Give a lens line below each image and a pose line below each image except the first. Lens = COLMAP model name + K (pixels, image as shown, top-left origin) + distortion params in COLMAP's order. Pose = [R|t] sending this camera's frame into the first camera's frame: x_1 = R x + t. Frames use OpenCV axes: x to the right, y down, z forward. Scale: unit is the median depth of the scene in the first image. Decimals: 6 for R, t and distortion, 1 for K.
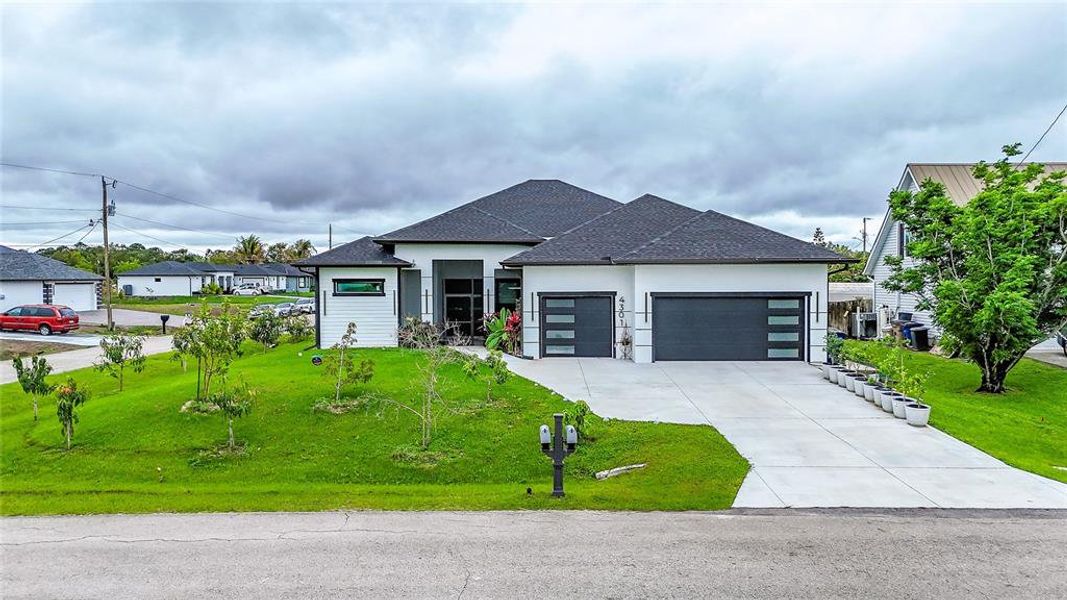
lens RADIAL K [[802.7, 0, 533.5], [0, 802.7, 300.0], [0, 0, 1]] dist [0.044173, -0.004910]
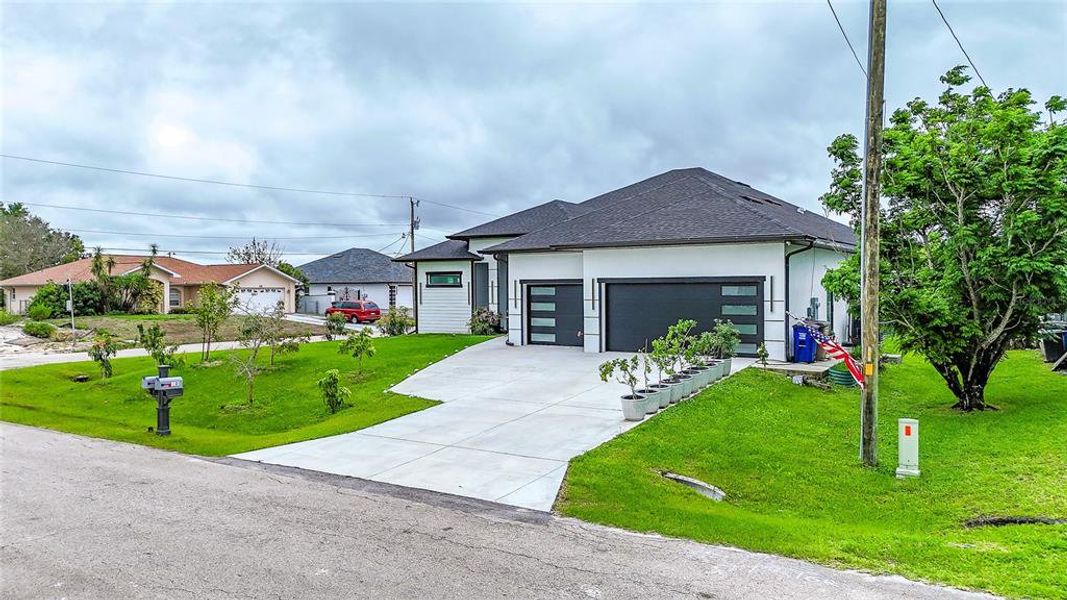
lens RADIAL K [[802.7, 0, 533.5], [0, 802.7, 300.0], [0, 0, 1]] dist [0.044173, -0.004910]
pose [[0.837936, 0.008102, -0.545709, 0.568537], [-0.016958, 0.999794, -0.011195, 0.026763], [0.545506, 0.018635, 0.837900, 0.155610]]
